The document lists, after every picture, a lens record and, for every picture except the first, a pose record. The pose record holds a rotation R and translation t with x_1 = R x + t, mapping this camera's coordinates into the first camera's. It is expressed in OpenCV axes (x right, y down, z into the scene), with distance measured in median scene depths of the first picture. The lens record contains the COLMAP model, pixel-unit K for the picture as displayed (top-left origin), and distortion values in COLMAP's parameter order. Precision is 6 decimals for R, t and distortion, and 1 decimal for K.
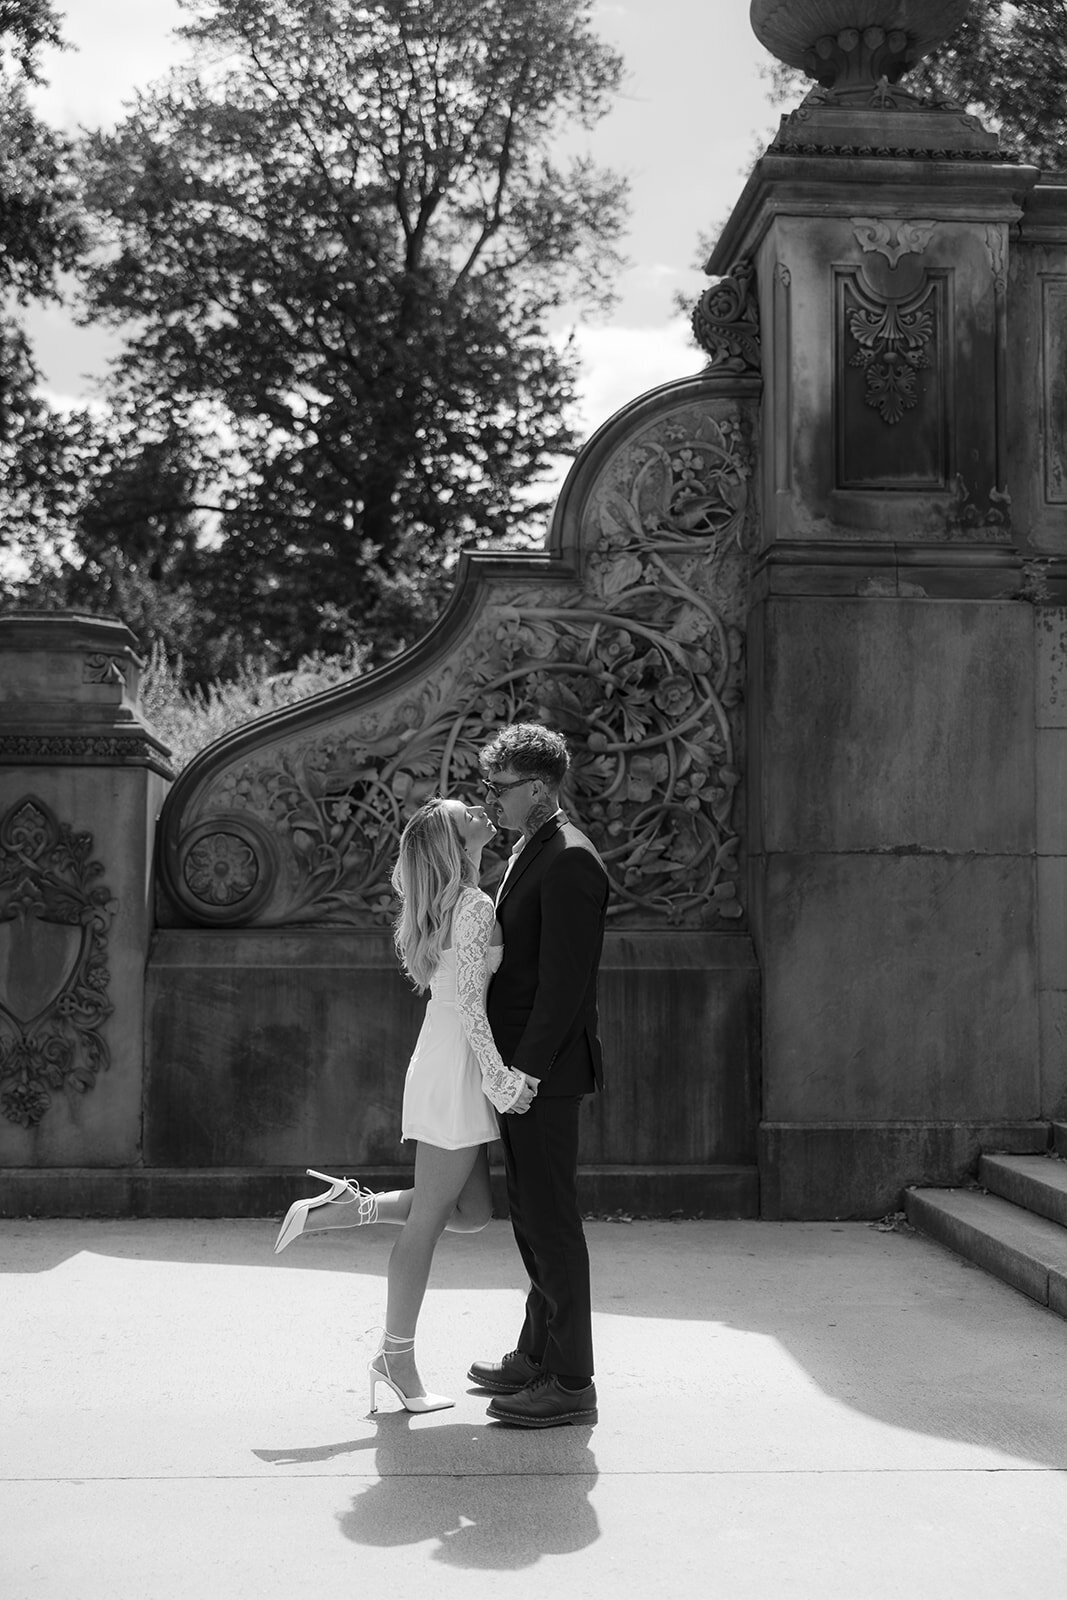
lens RADIAL K [[1777.8, 0, 531.7], [0, 1777.8, 815.7], [0, 0, 1]] dist [0.029563, 0.000000]
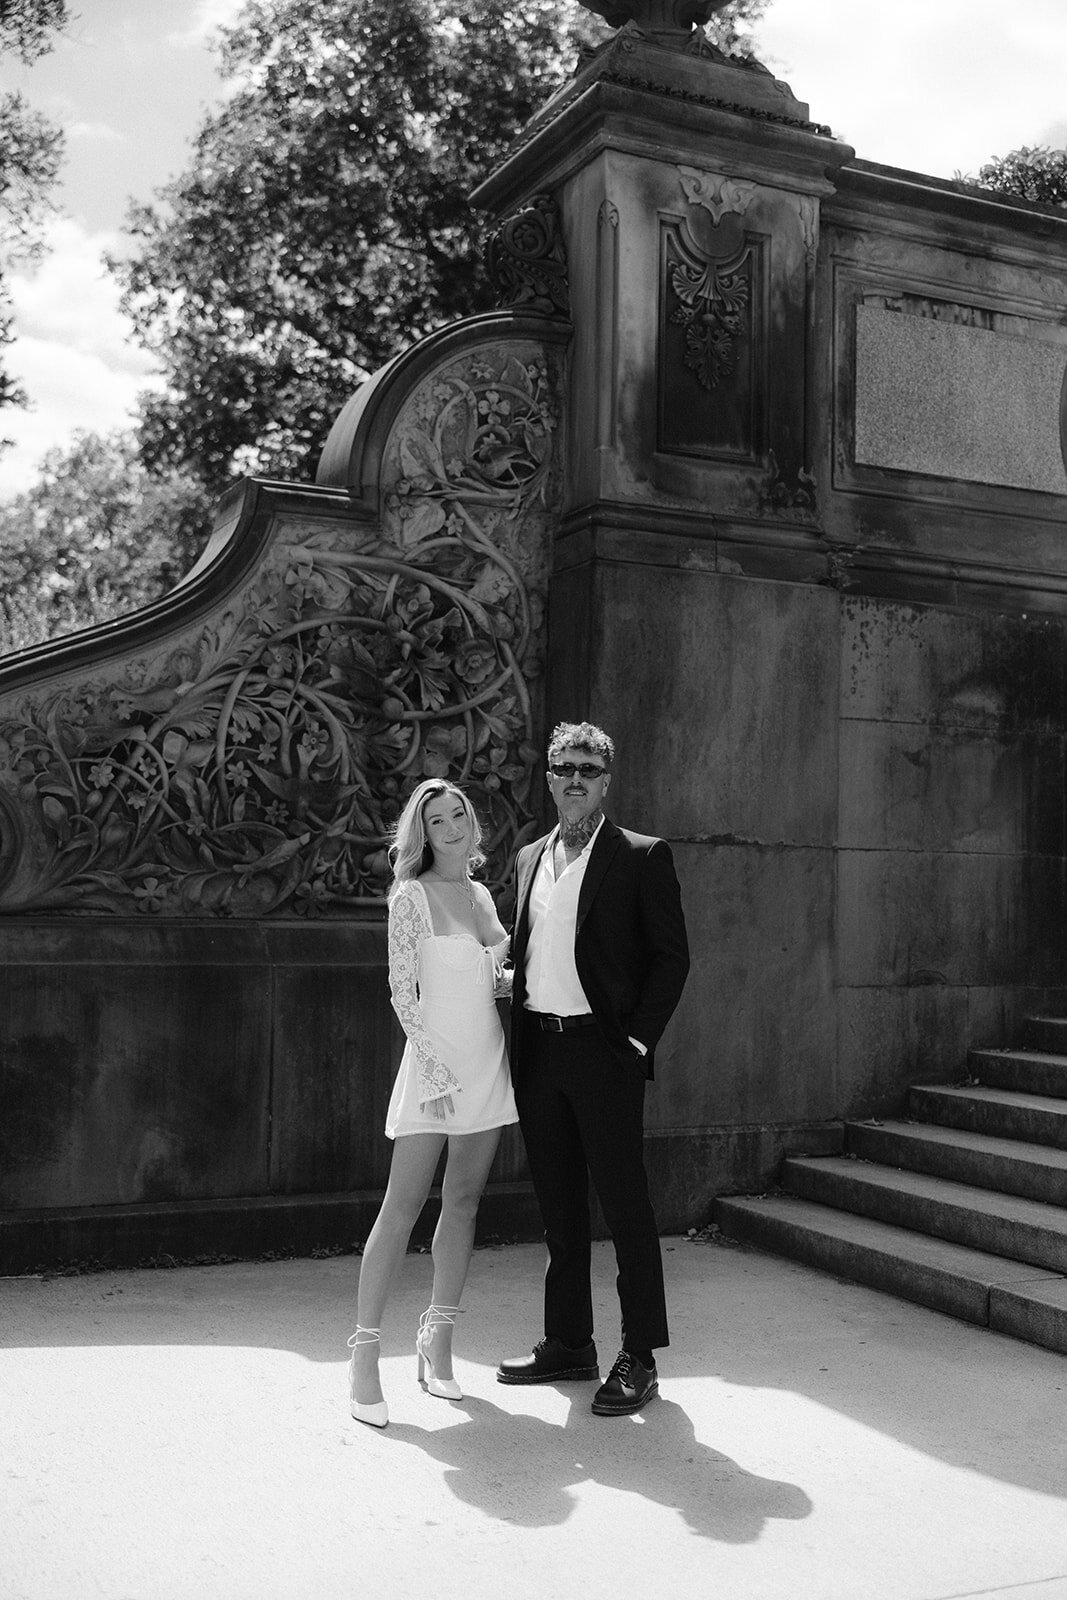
lens RADIAL K [[1737.3, 0, 534.8], [0, 1737.3, 801.5], [0, 0, 1]] dist [0.020347, 0.000000]
pose [[0.932844, 0.033367, 0.358733, -0.207080], [-0.034565, 0.999398, -0.003073, 0.005064], [-0.358620, -0.009533, 0.933435, 0.166893]]
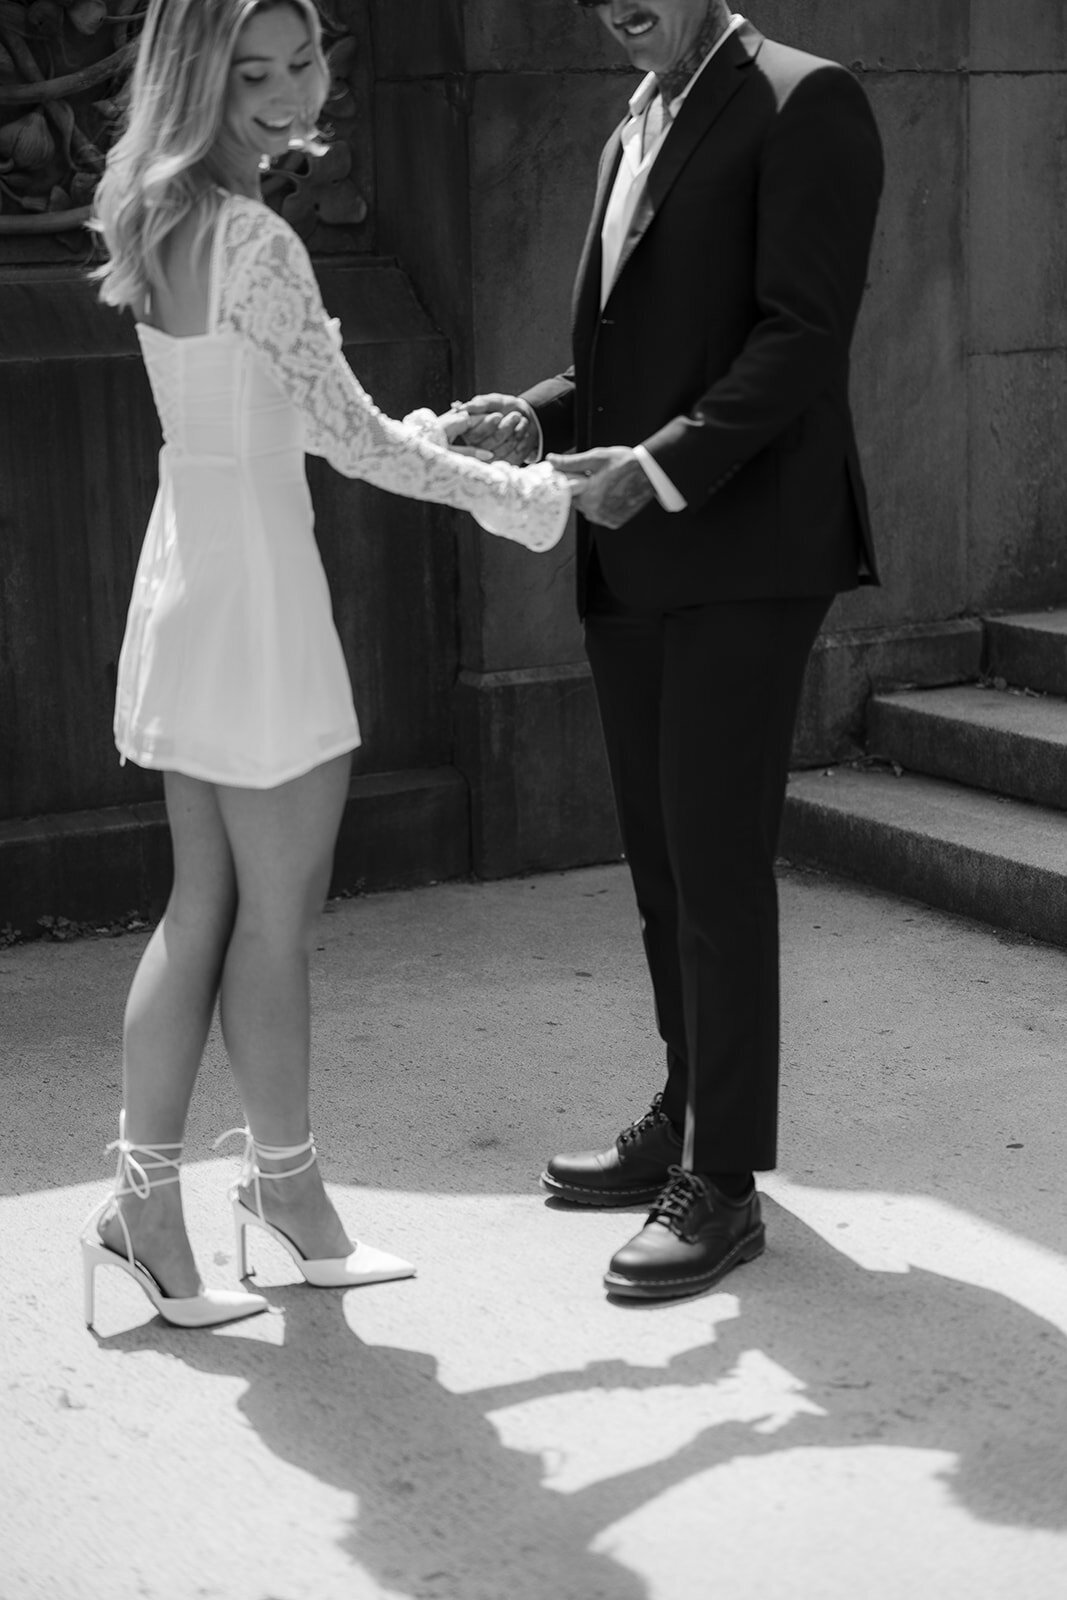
lens RADIAL K [[3003.5, 0, 532.5], [0, 3003.5, 802.2], [0, 0, 1]] dist [-0.001145, 0.000000]
pose [[0.902433, -0.111156, 0.416243, -0.174605], [0.002572, 0.967516, 0.252795, 0.007532], [-0.430822, -0.227060, 0.873405, 0.292682]]
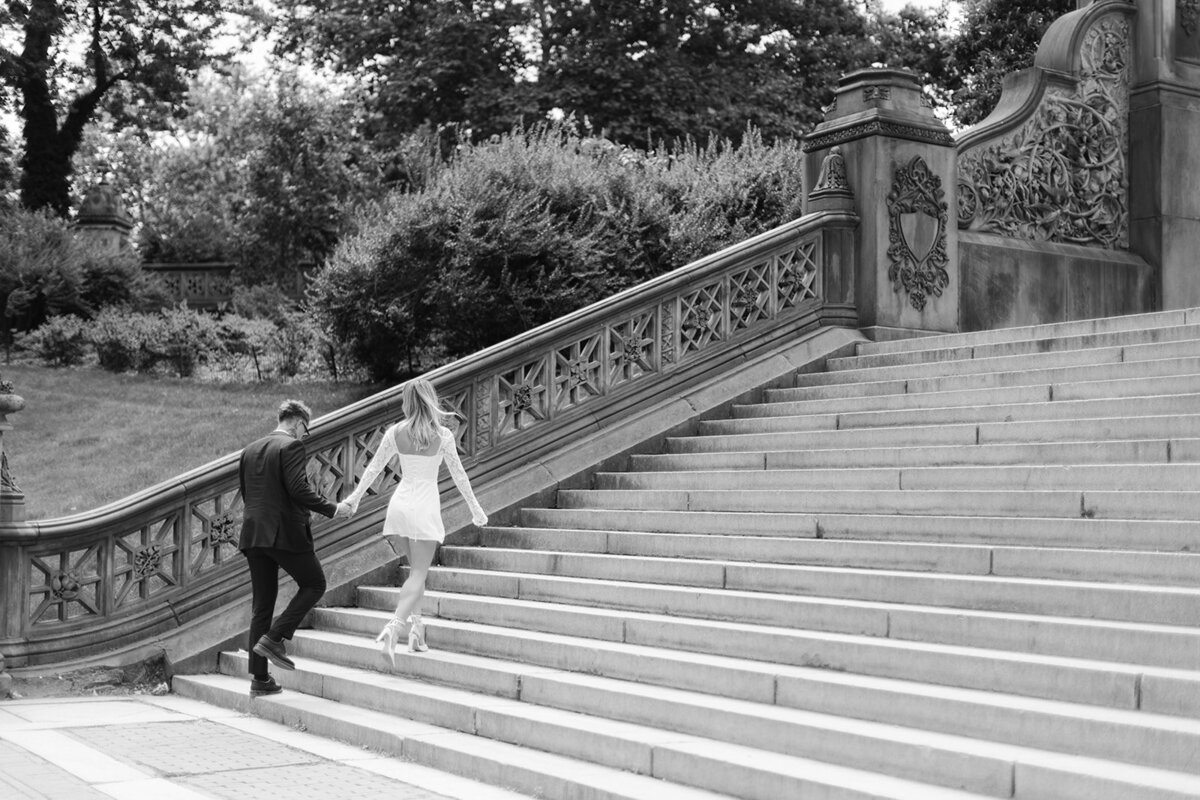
lens RADIAL K [[1682.7, 0, 596.6], [0, 1682.7, 409.6], [0, 0, 1]] dist [-0.024917, 0.000000]
pose [[0.891348, 0.032976, 0.452119, -1.415245], [-0.034146, 0.999401, -0.005573, 0.293807], [-0.452032, -0.010470, 0.891940, -0.567235]]
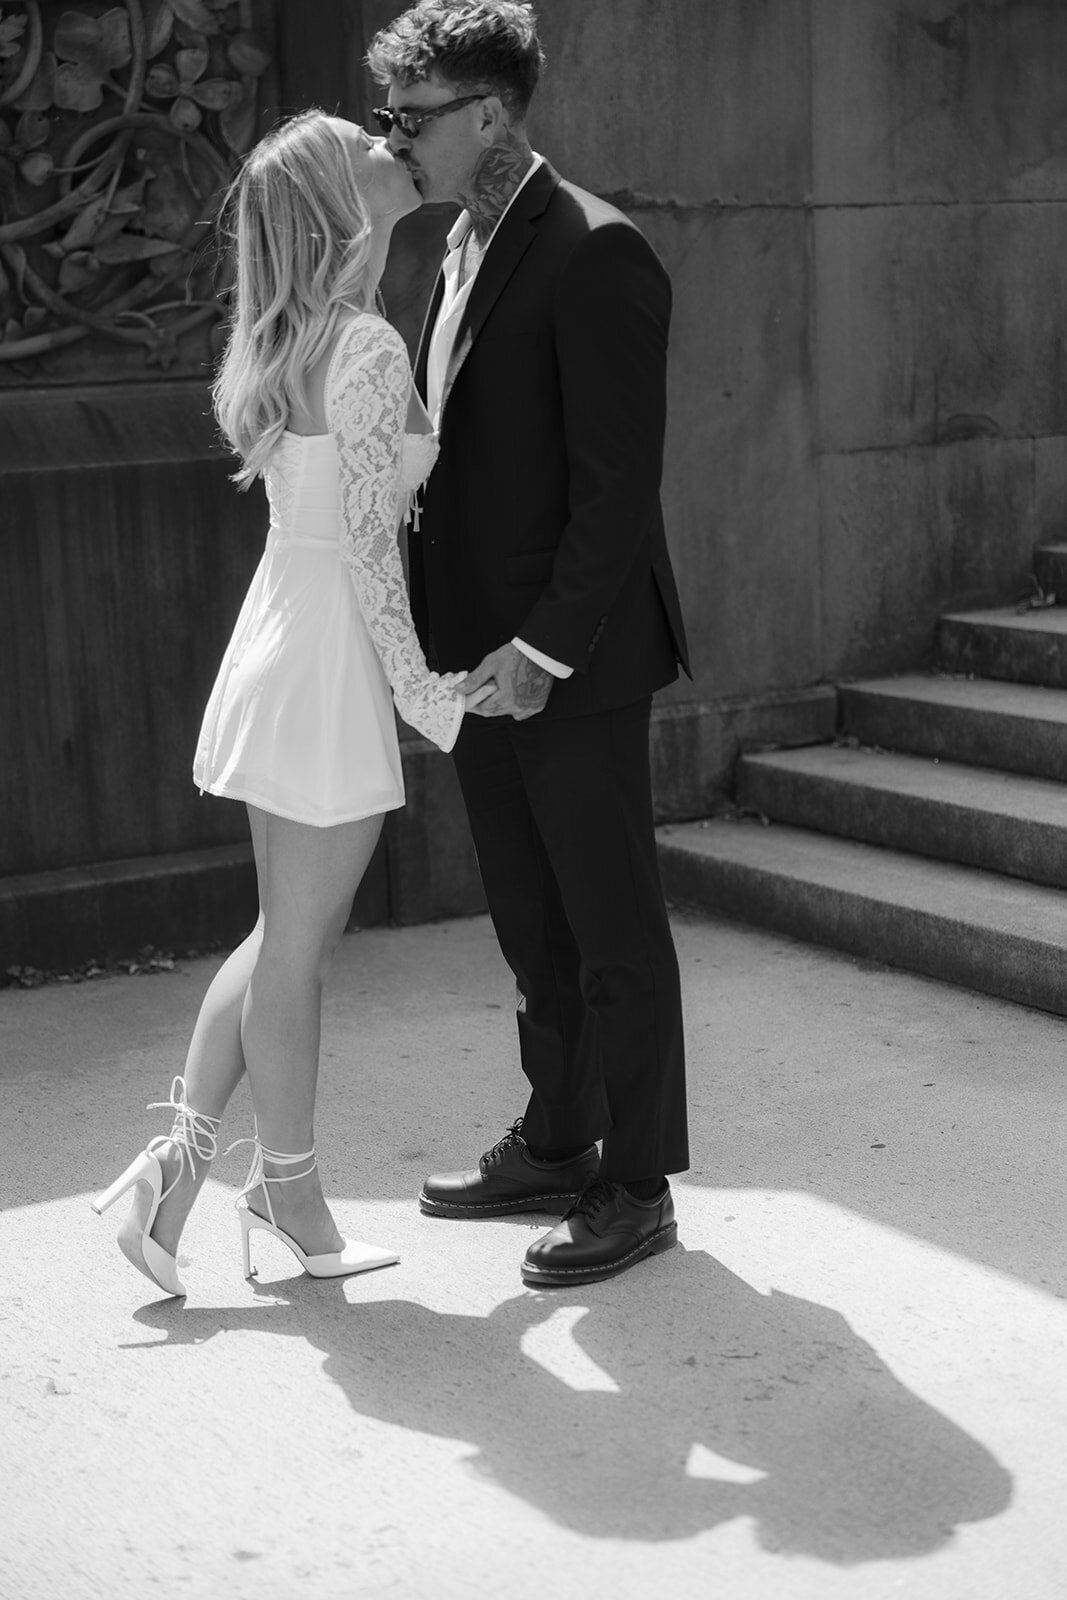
lens RADIAL K [[2707.8, 0, 503.6], [0, 2707.8, 810.8], [0, 0, 1]] dist [-0.004783, 0.000000]
pose [[0.888403, -0.122346, 0.442460, -0.183522], [0.016659, 0.971789, 0.235263, 0.005493], [-0.458761, -0.201638, 0.865379, 0.282019]]
